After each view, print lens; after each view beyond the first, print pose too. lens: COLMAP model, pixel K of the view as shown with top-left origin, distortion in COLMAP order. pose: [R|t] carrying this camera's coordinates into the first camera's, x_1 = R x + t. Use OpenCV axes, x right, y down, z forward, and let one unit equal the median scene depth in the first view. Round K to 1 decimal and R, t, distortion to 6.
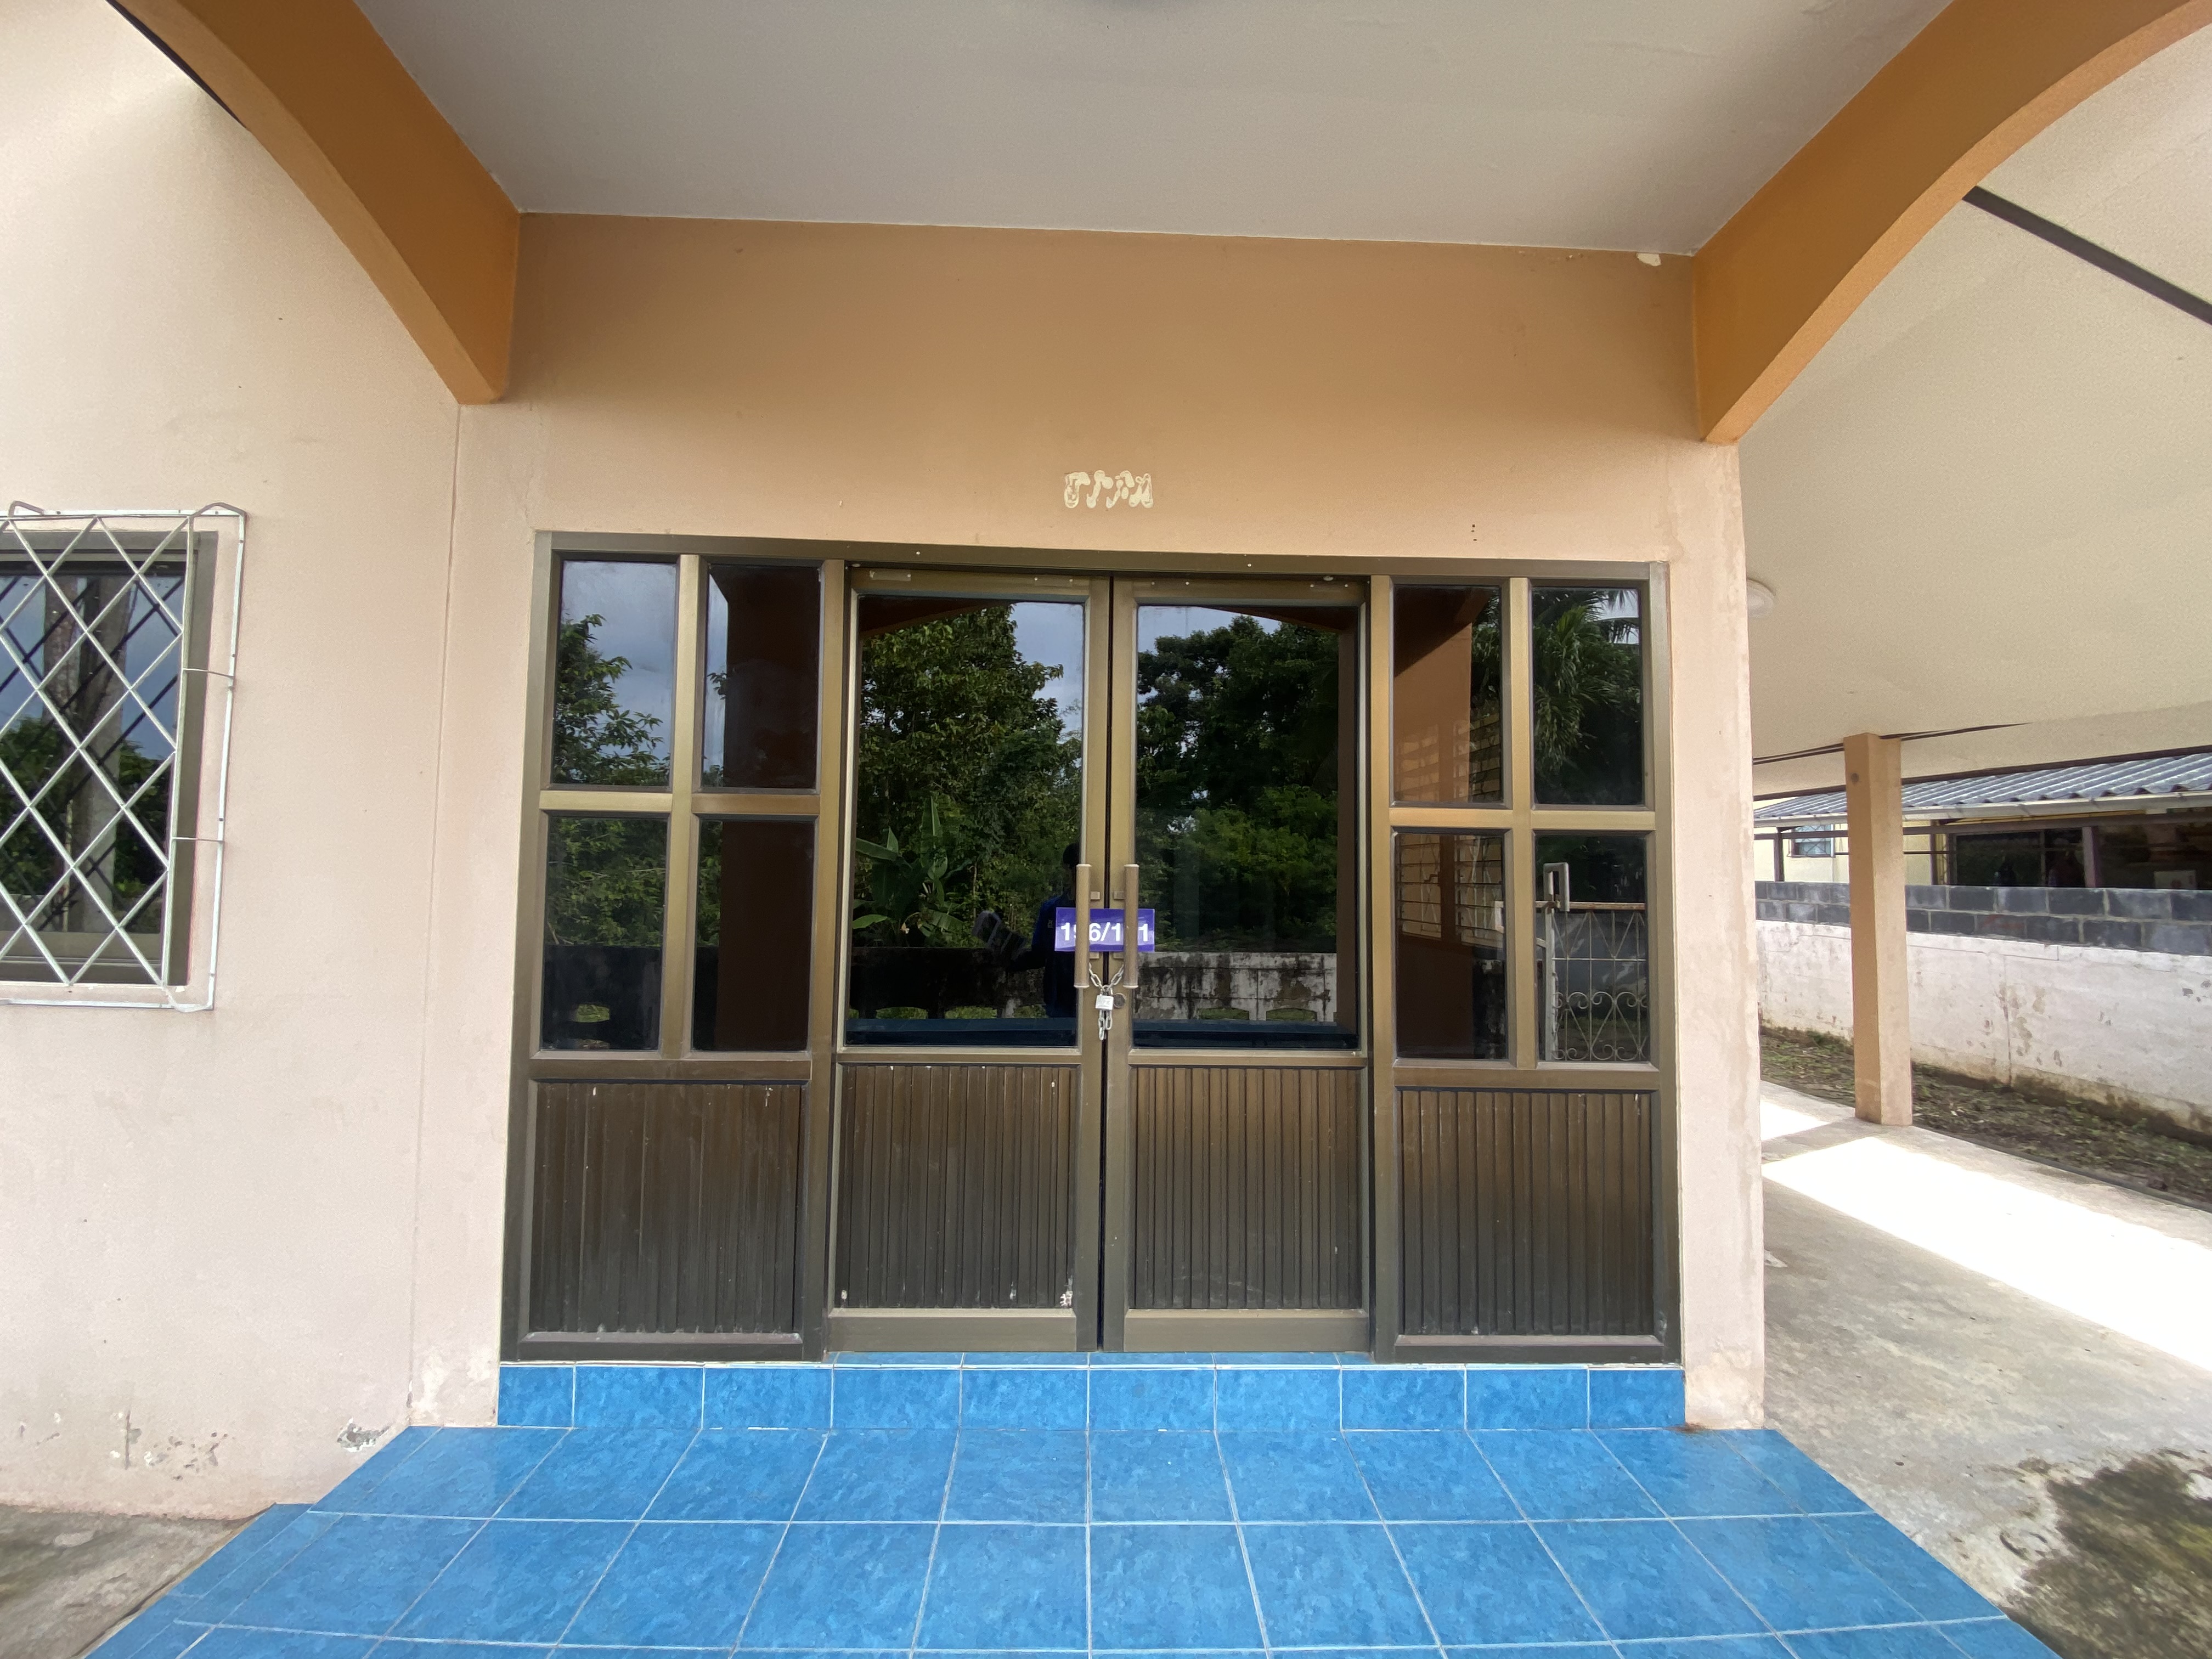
lens RADIAL K [[885.0, 0, 1102.8], [0, 885.0, 810.7], [0, 0, 1]] dist [-0.001472, -0.012771]
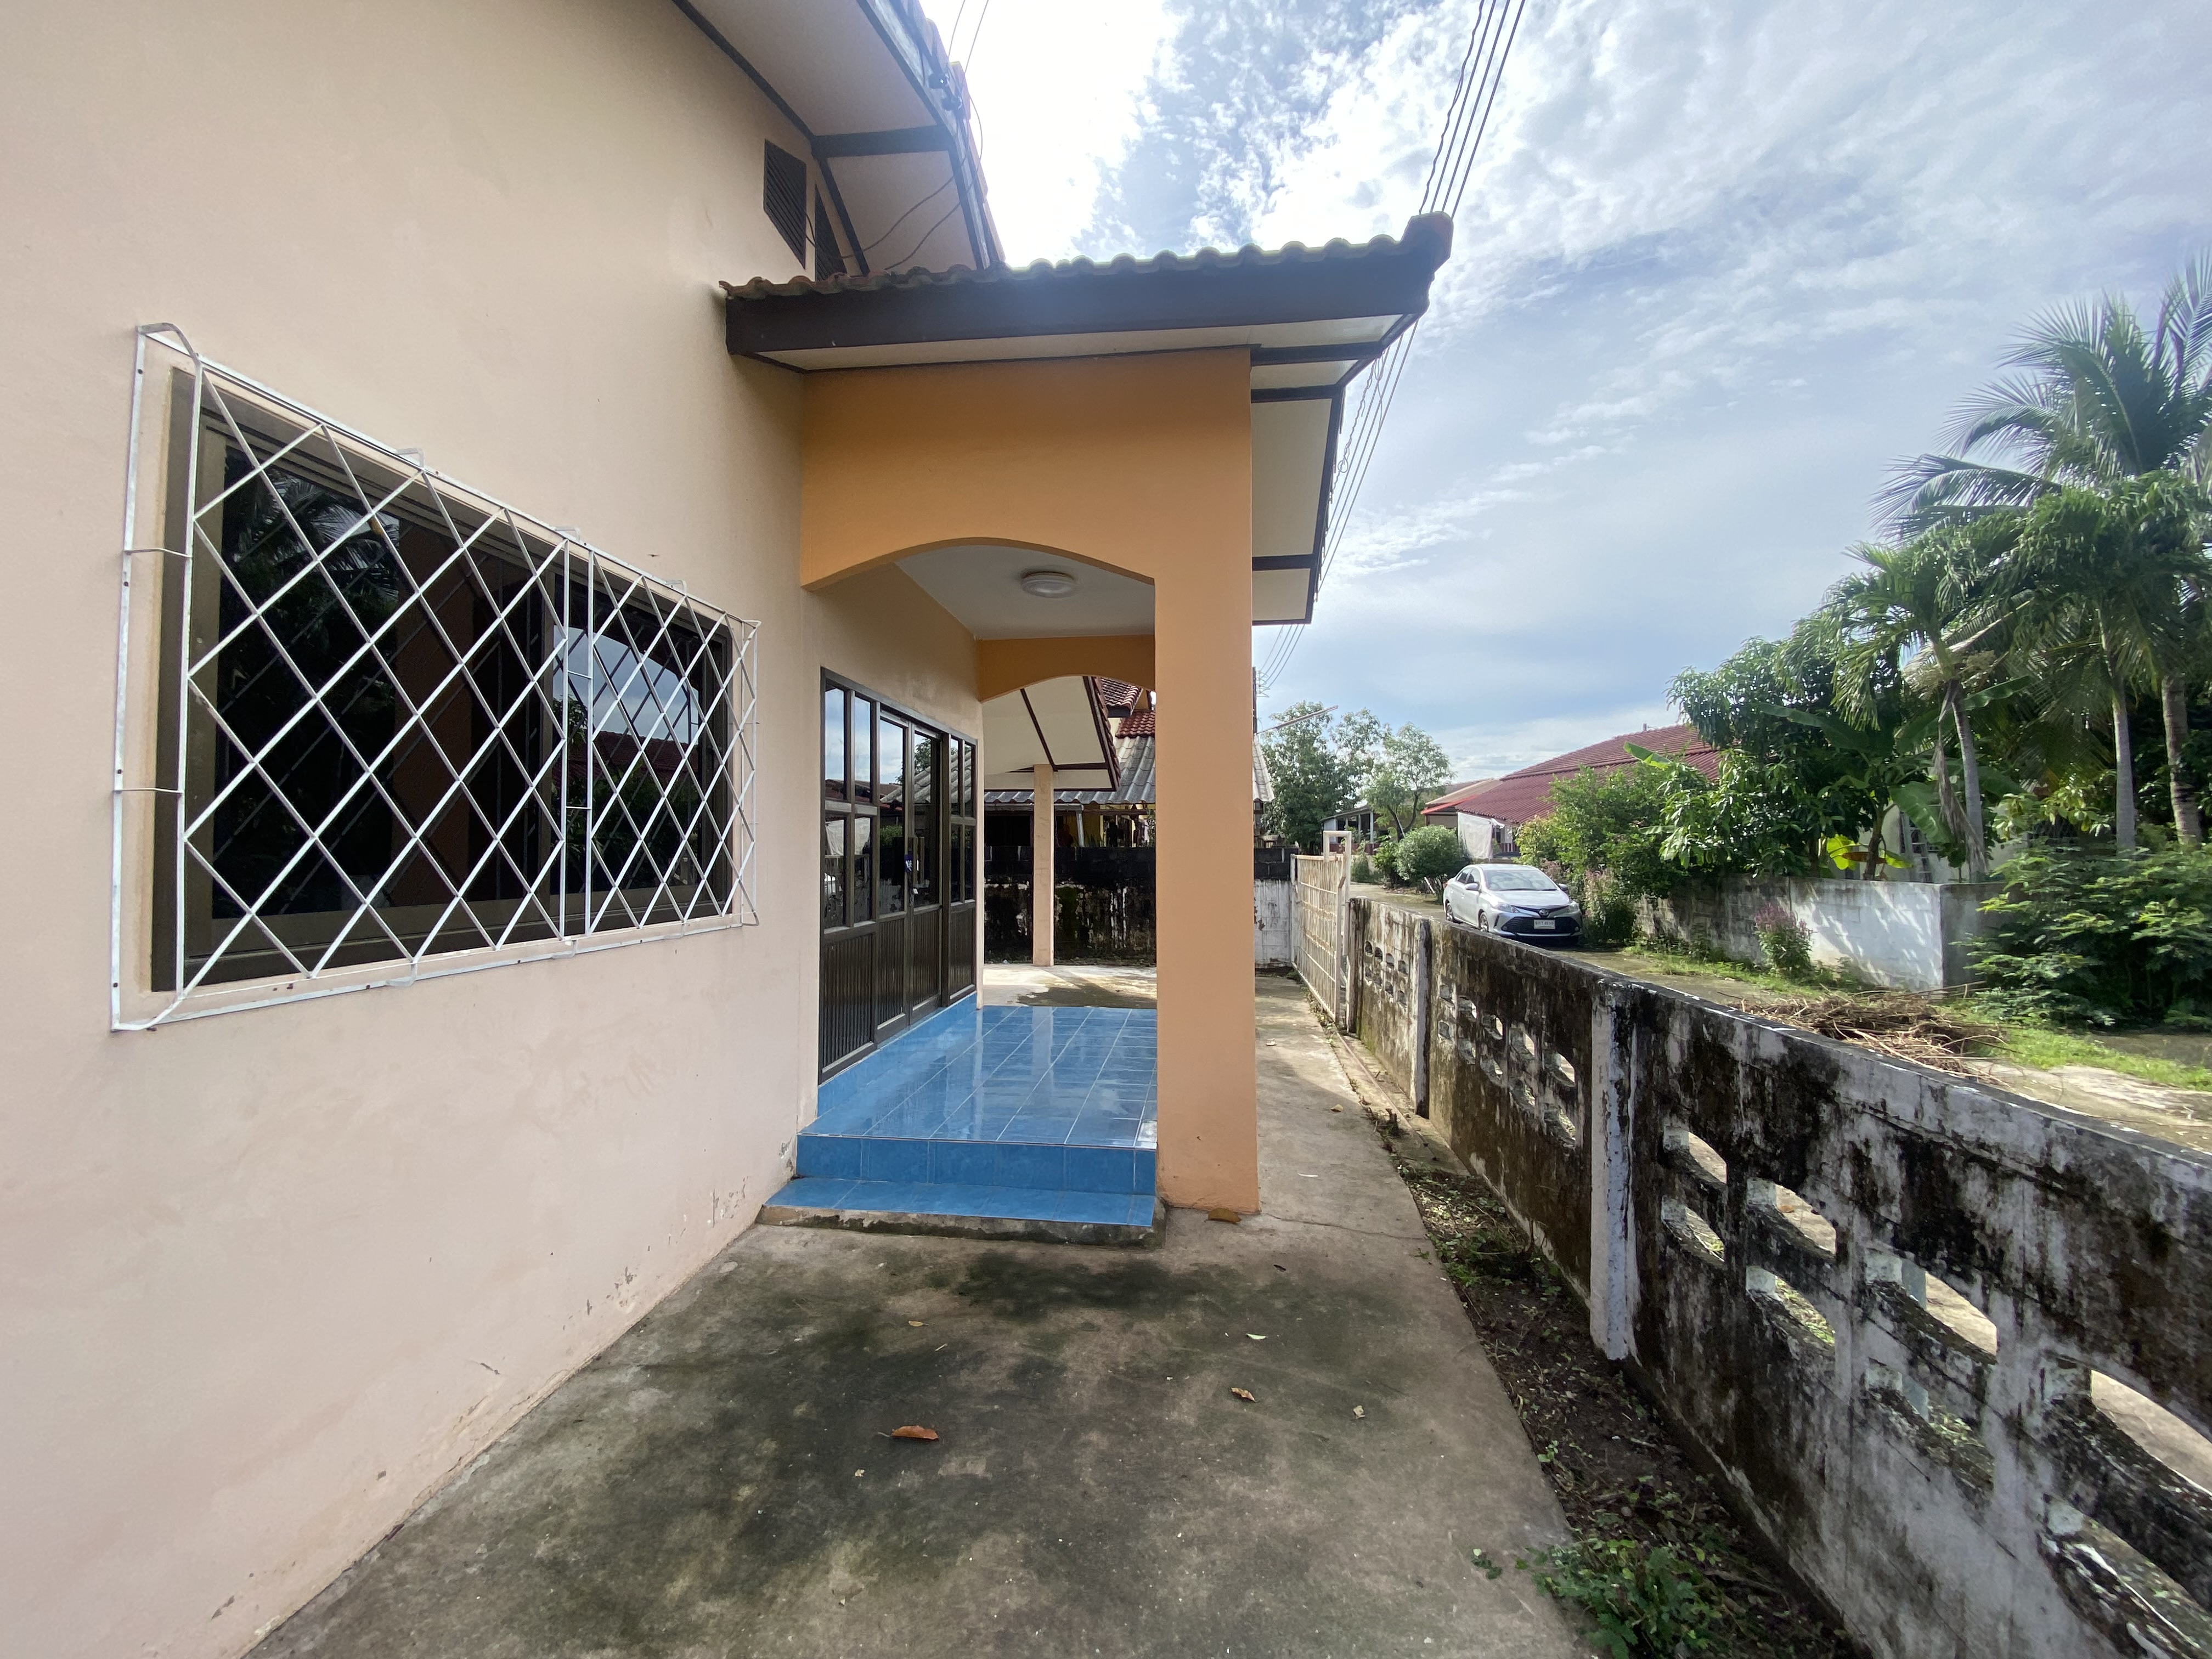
lens RADIAL K [[883.0, 0, 1136.1], [0, 883.0, 832.3], [0, 0, 1]] dist [-0.002146, -0.016373]
pose [[0.111160, 0.004230, 0.993793, -1.033005], [-0.067776, 0.997695, 0.003334, -0.000688], [-0.991489, -0.067726, 0.111191, 0.038703]]
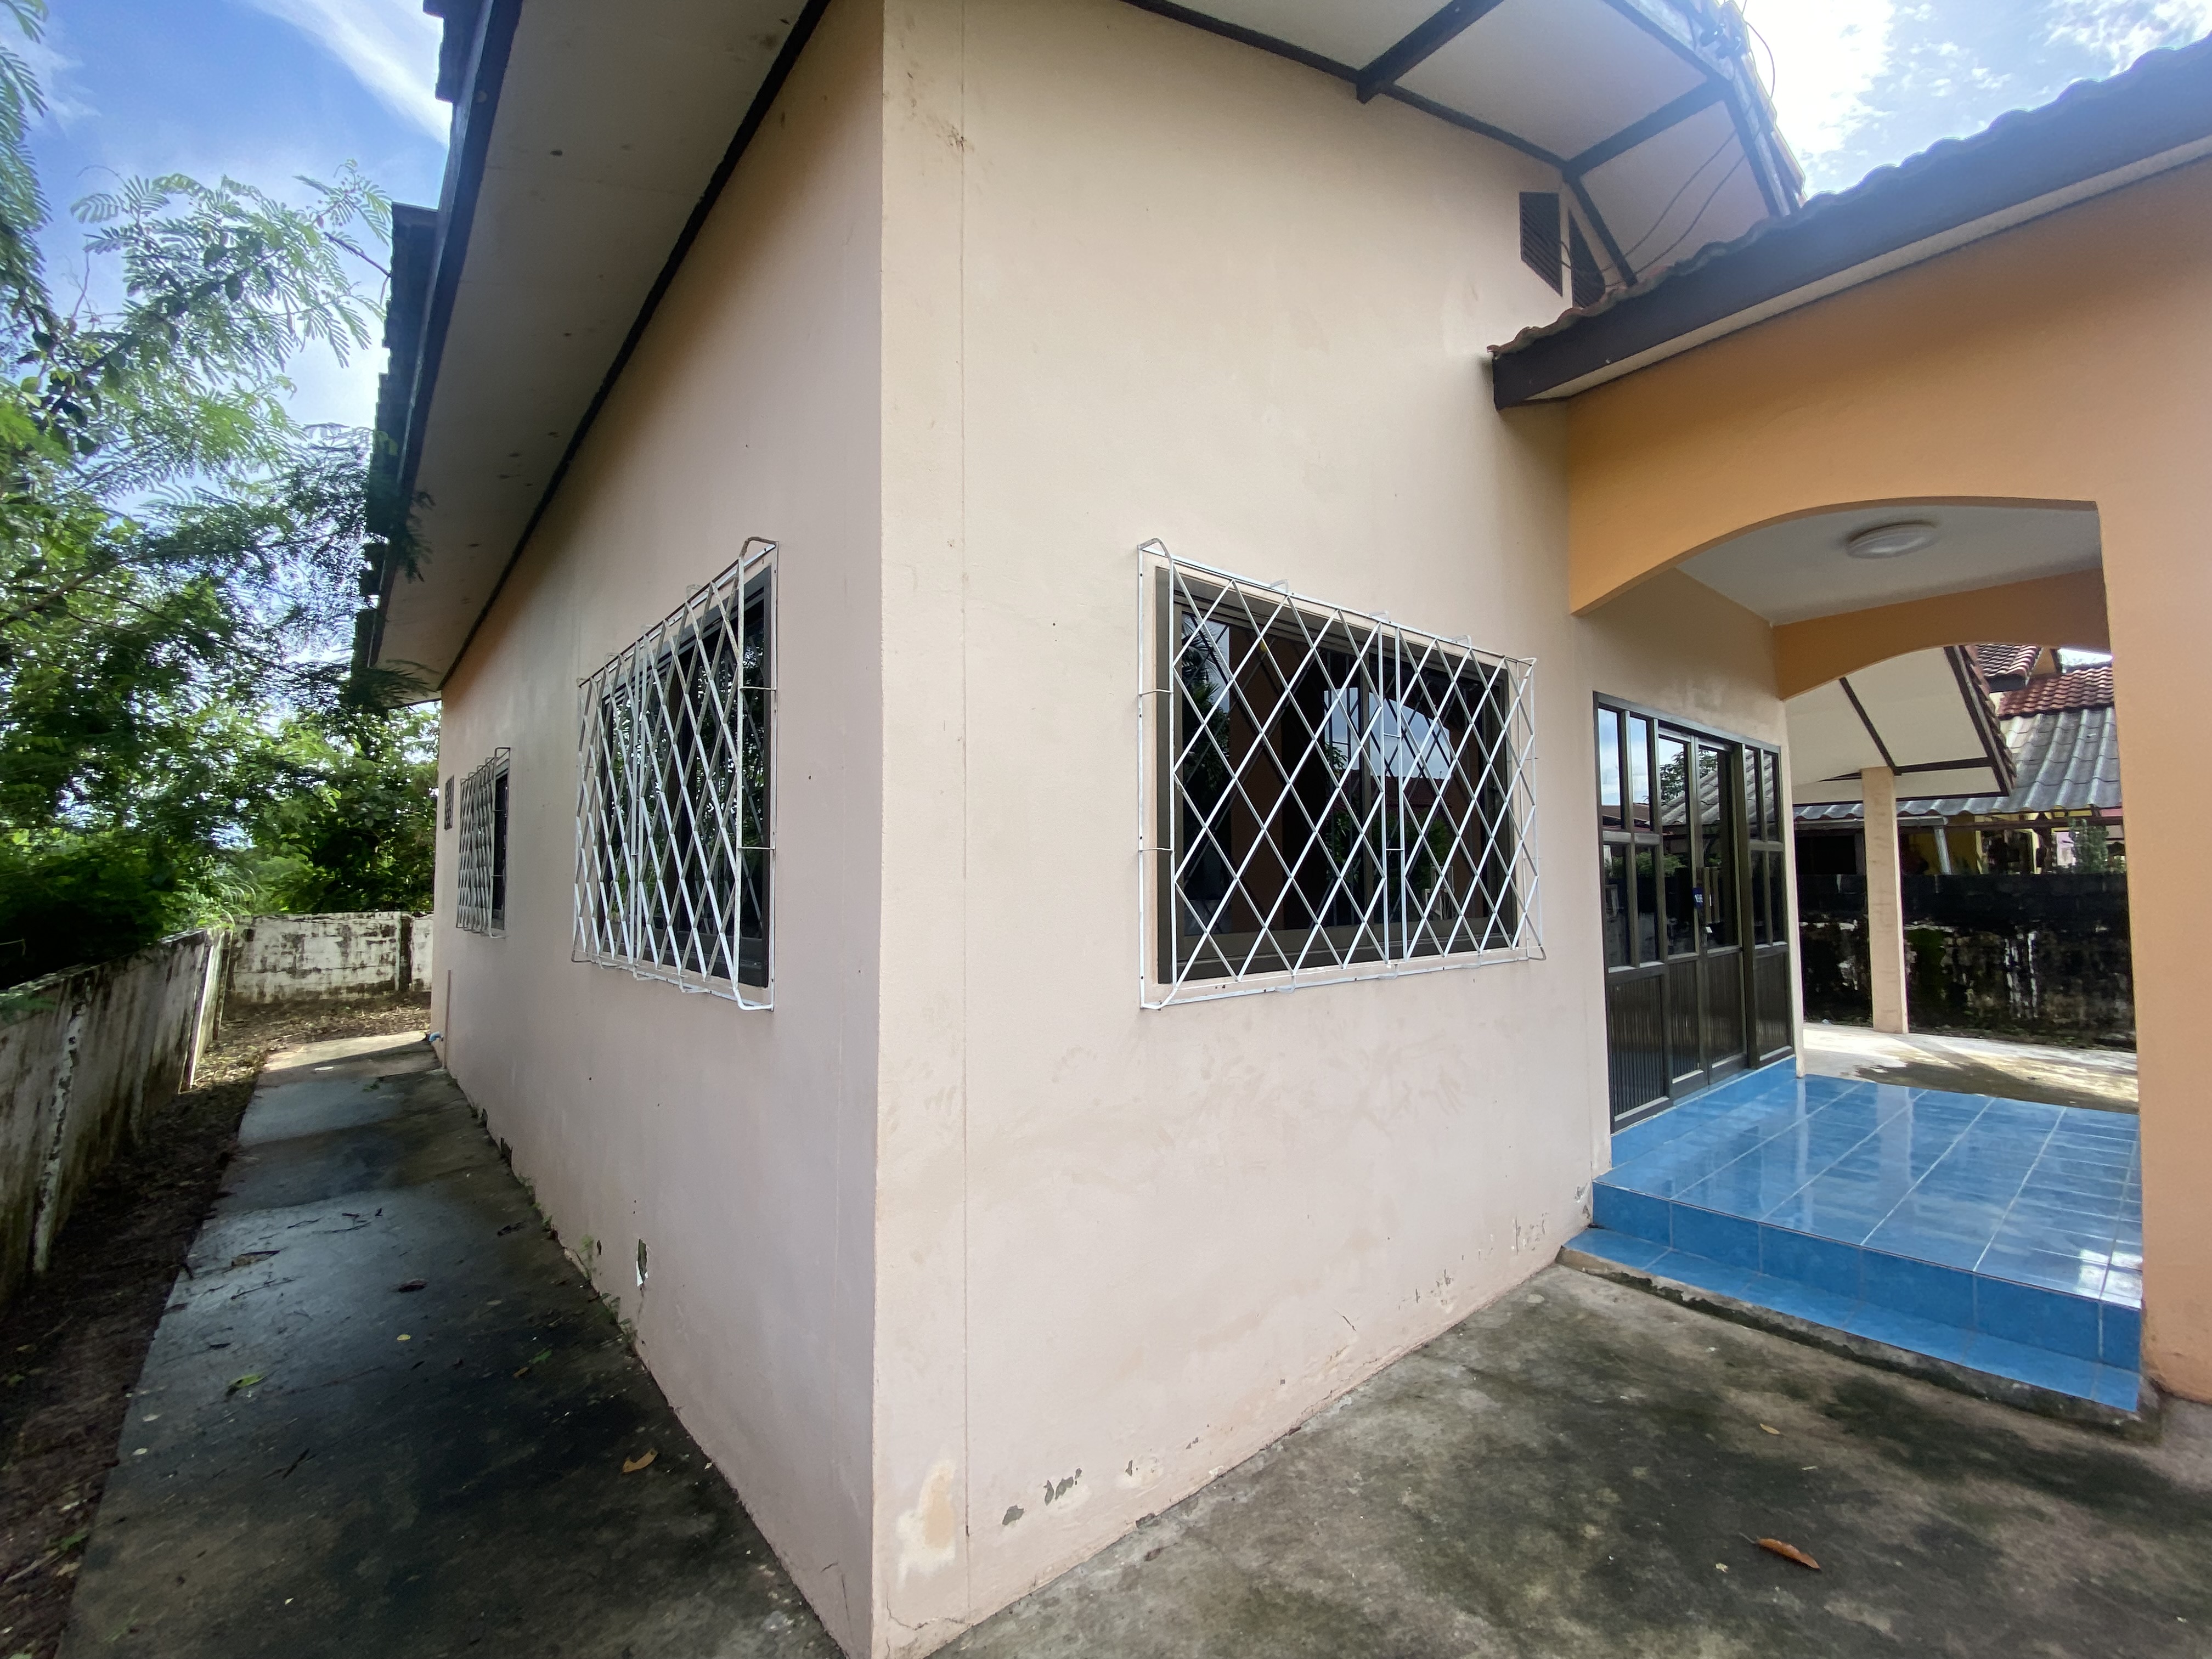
lens RADIAL K [[899.7, 0, 1106.0], [0, 899.7, 829.5], [0, 0, 1]] dist [0.020129, -0.021943]
pose [[0.790336, 0.014722, 0.612497, -1.094281], [-0.021509, 0.999762, 0.003723, -0.002633], [-0.612297, -0.016117, 0.790464, 0.059562]]
